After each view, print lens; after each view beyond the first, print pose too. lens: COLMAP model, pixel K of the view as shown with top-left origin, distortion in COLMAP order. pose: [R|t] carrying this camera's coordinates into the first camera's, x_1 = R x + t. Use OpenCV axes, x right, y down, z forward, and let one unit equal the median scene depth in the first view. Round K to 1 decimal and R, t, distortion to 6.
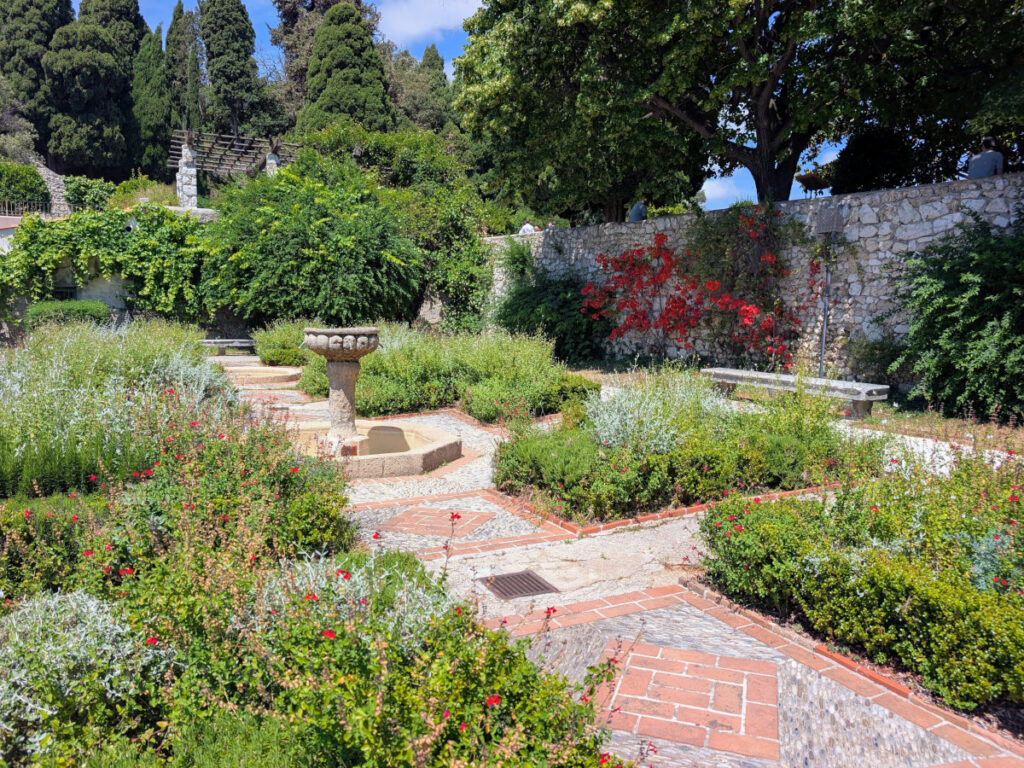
lens RADIAL K [[727.8, 0, 512.0], [0, 727.8, 384.0], [0, 0, 1]] dist [0.048479, -0.001074]
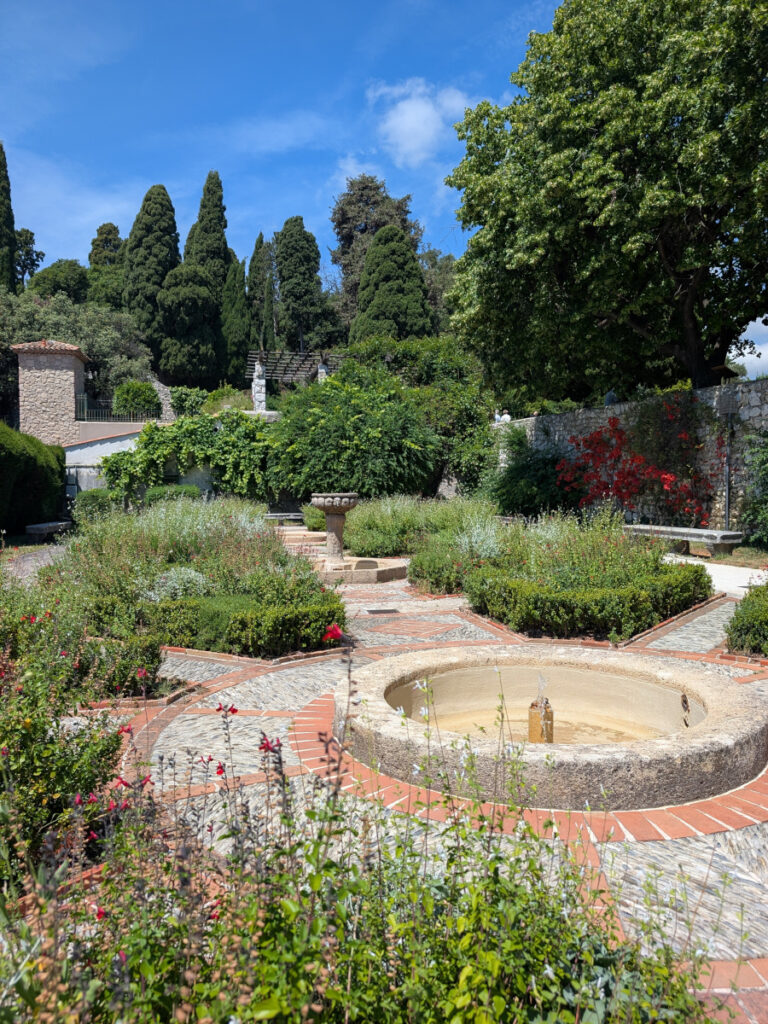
lens RADIAL K [[714.1, 0, 384.0], [0, 714.1, 512.0], [0, 0, 1]] dist [0.178770, -0.000858]
pose [[0.969297, -0.010044, -0.245689, 0.075370], [-0.007706, 0.997434, -0.071181, 0.021735], [0.245773, 0.070889, 0.966732, -0.140521]]
